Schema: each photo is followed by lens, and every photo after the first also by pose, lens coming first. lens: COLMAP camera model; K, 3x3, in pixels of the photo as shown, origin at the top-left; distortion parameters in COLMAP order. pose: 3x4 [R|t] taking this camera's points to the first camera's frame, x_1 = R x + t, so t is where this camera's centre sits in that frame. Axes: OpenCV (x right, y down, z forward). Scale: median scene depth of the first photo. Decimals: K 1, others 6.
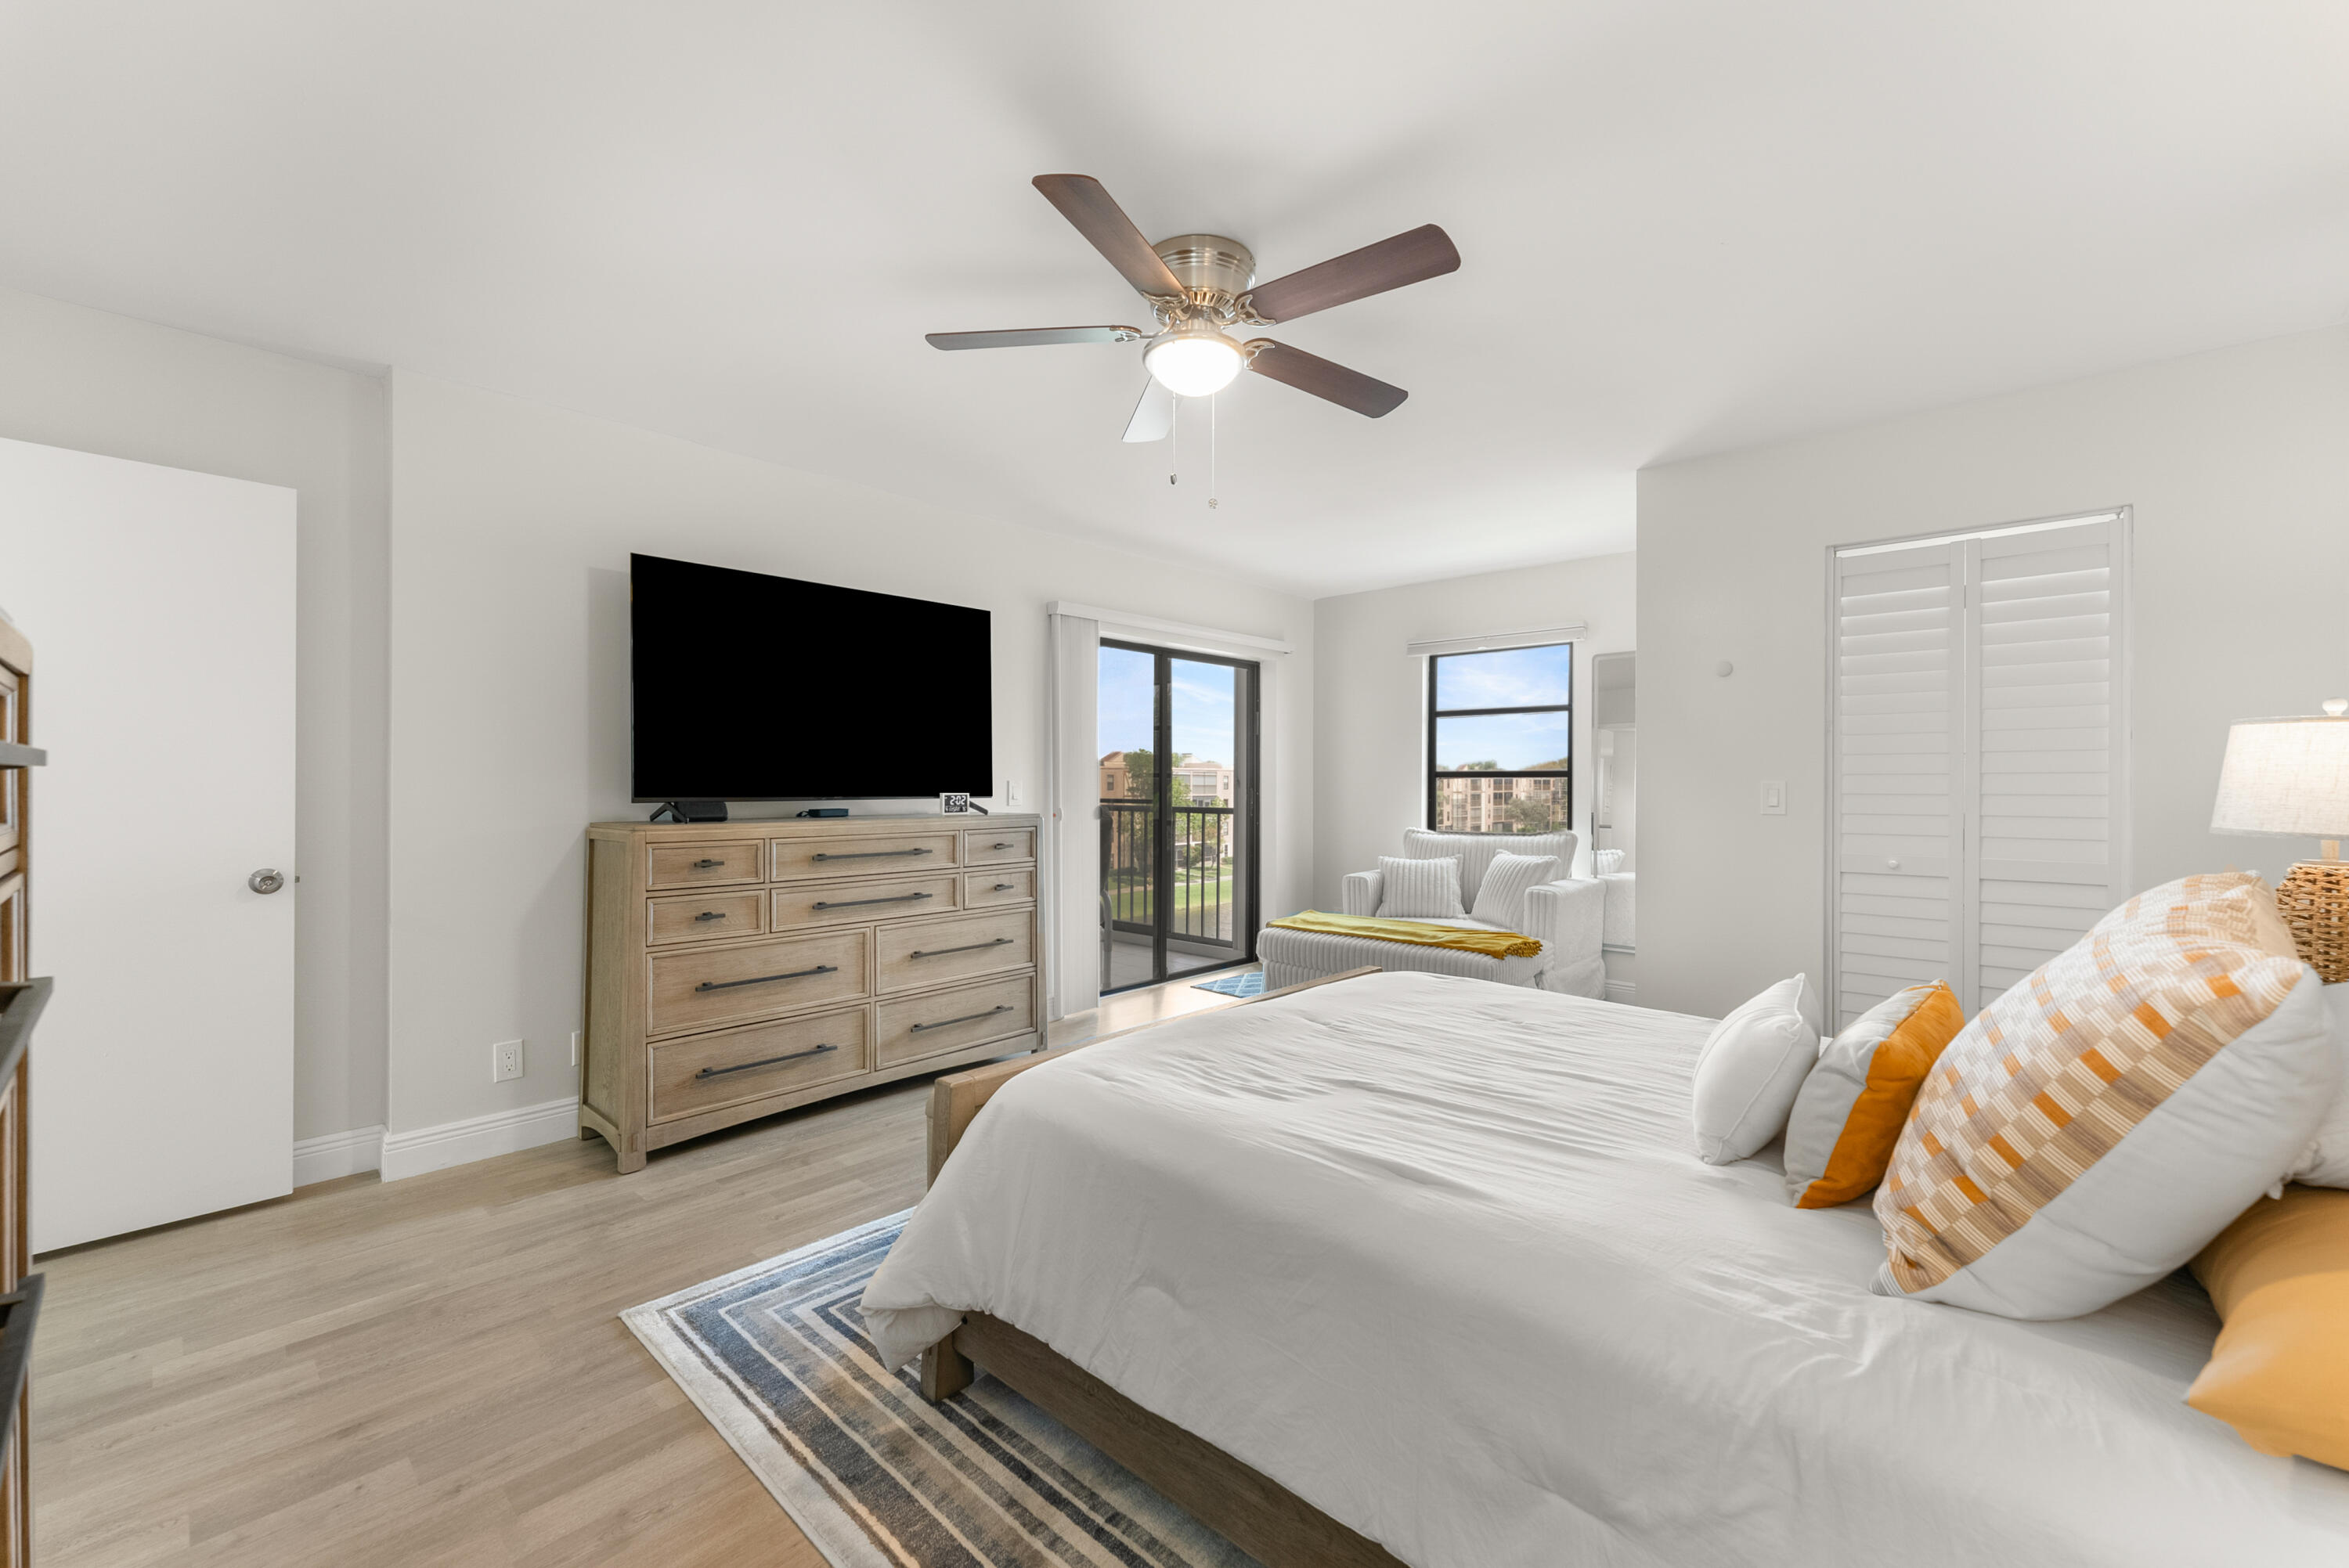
lens RADIAL K [[938.4, 0, 1176.3], [0, 938.4, 784.6], [0, 0, 1]] dist [0.000871, 0.000167]
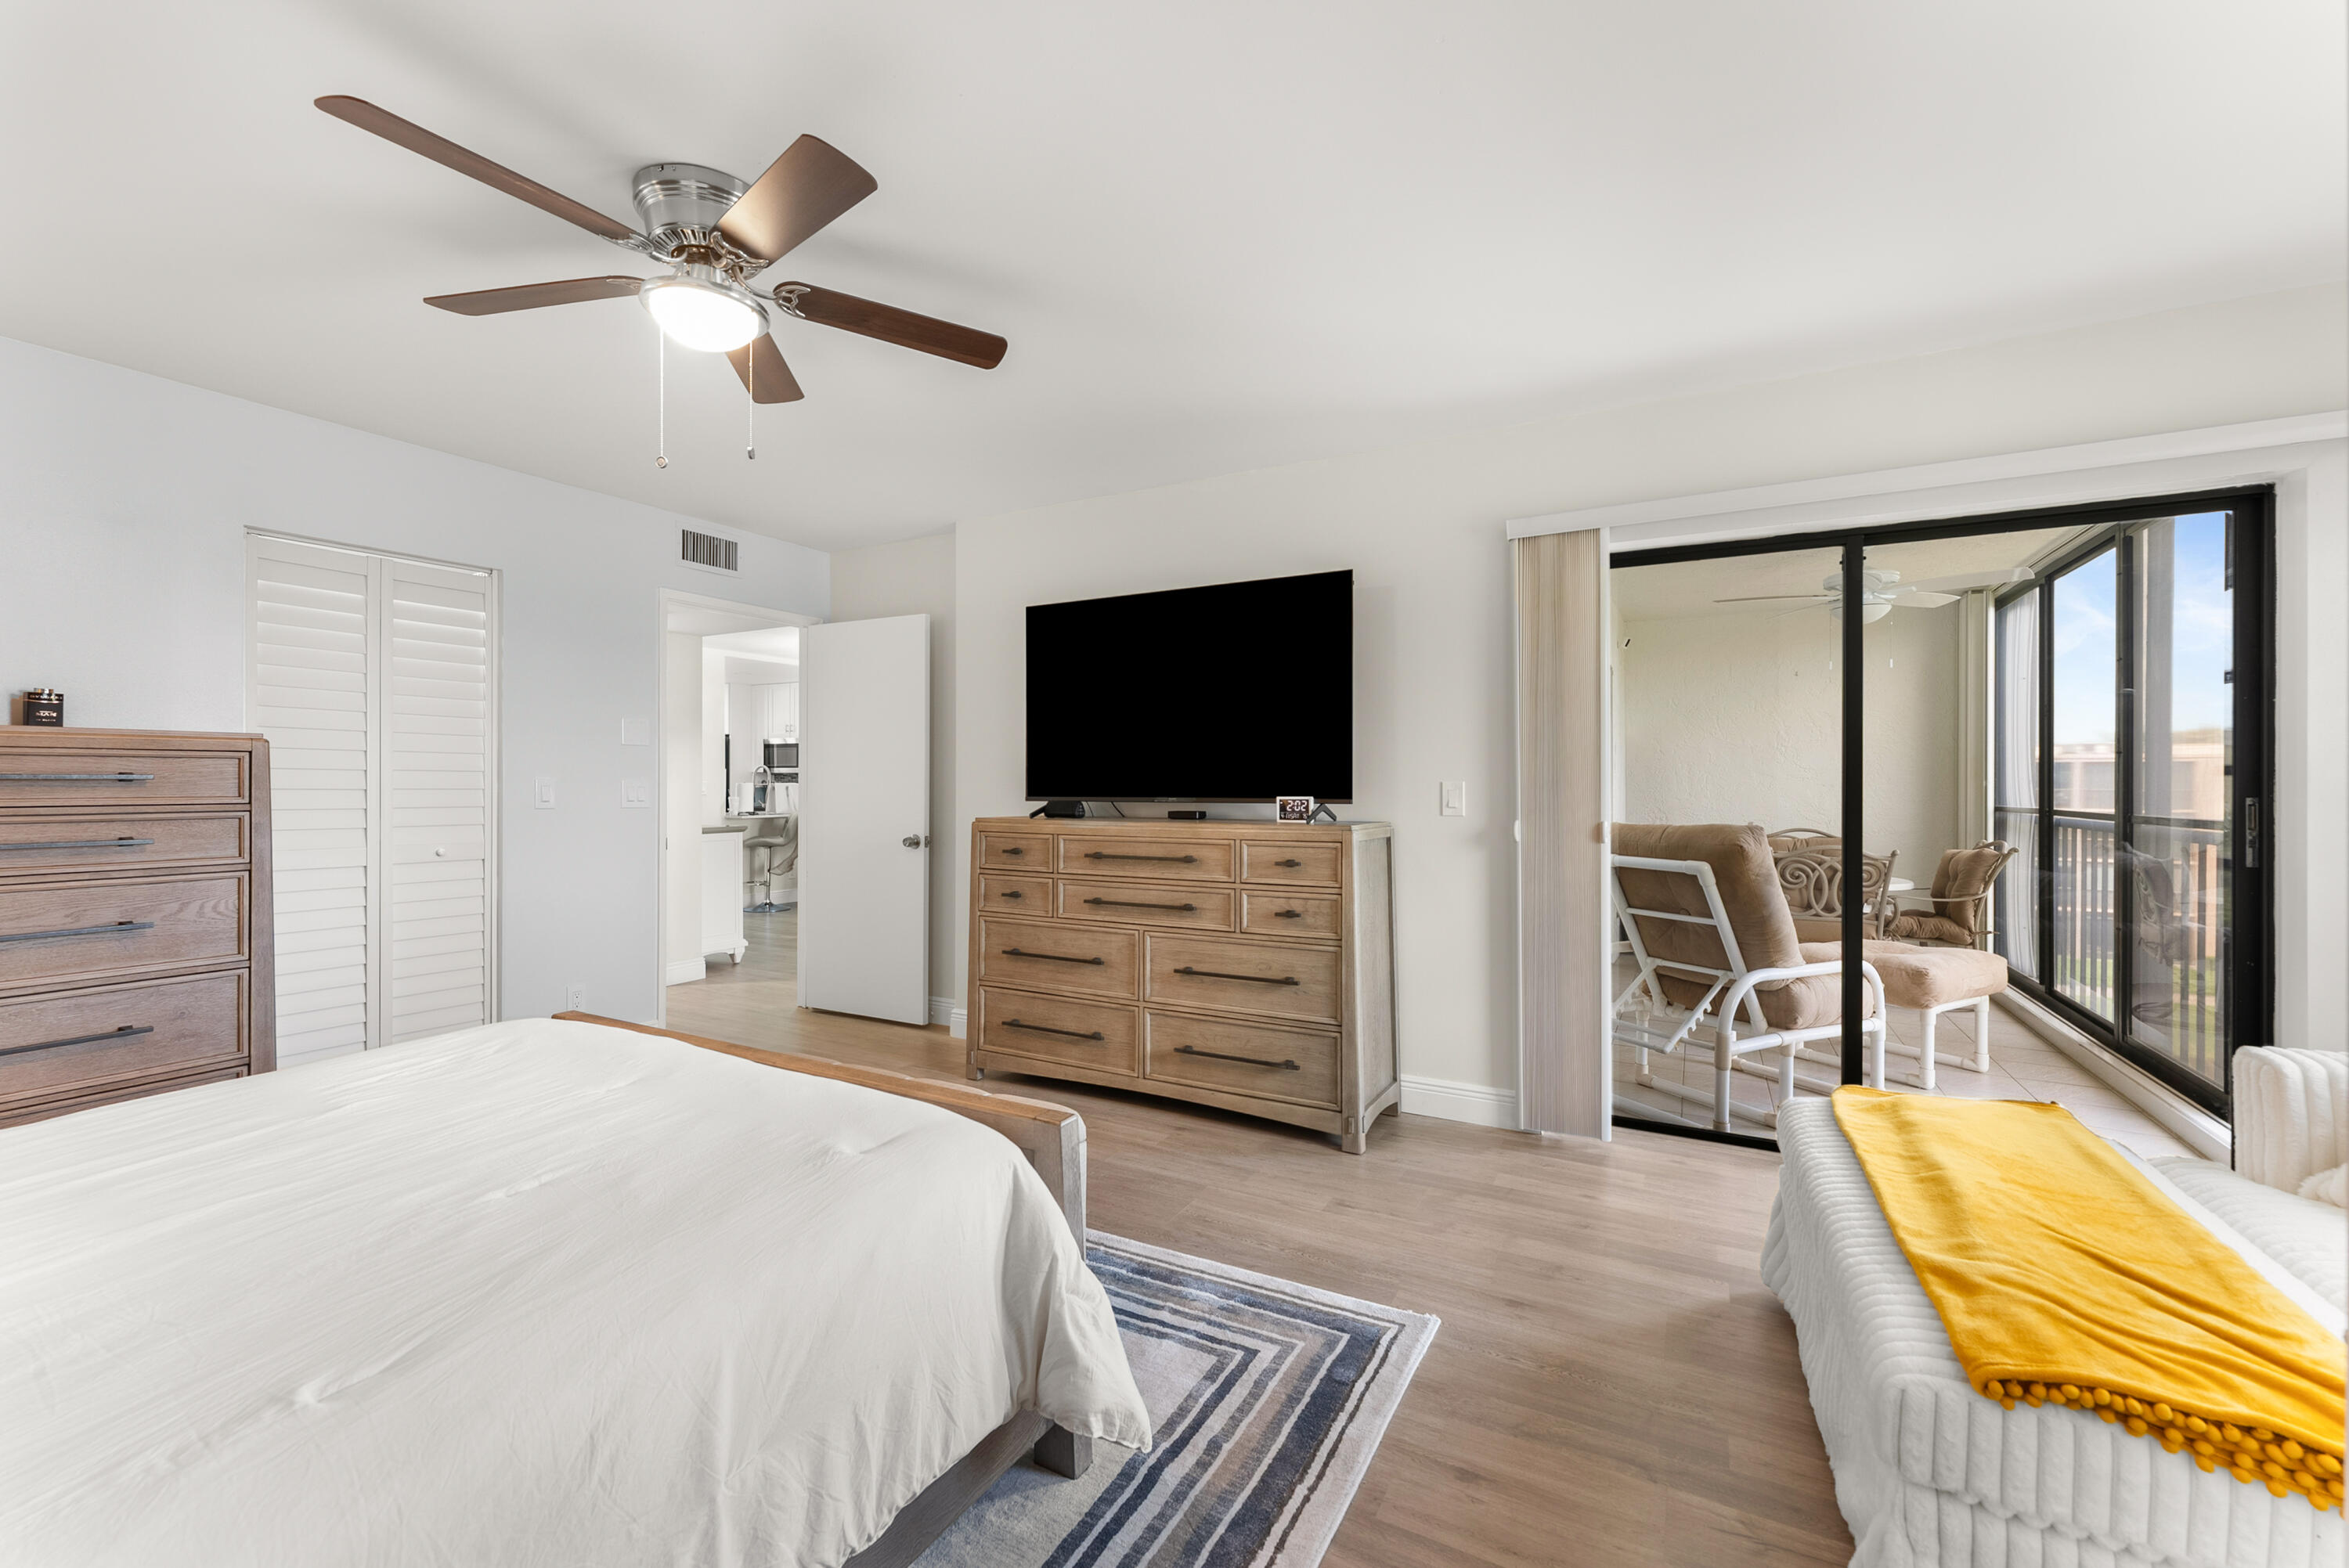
lens RADIAL K [[938.4, 0, 1176.3], [0, 938.4, 784.6], [0, 0, 1]] dist [0.000871, 0.000167]
pose [[0.240397, -0.001916, -0.970673, 0.627829], [-0.000765, 0.999997, -0.002163, -0.000177], [0.970674, 0.001262, 0.240395, 0.779583]]
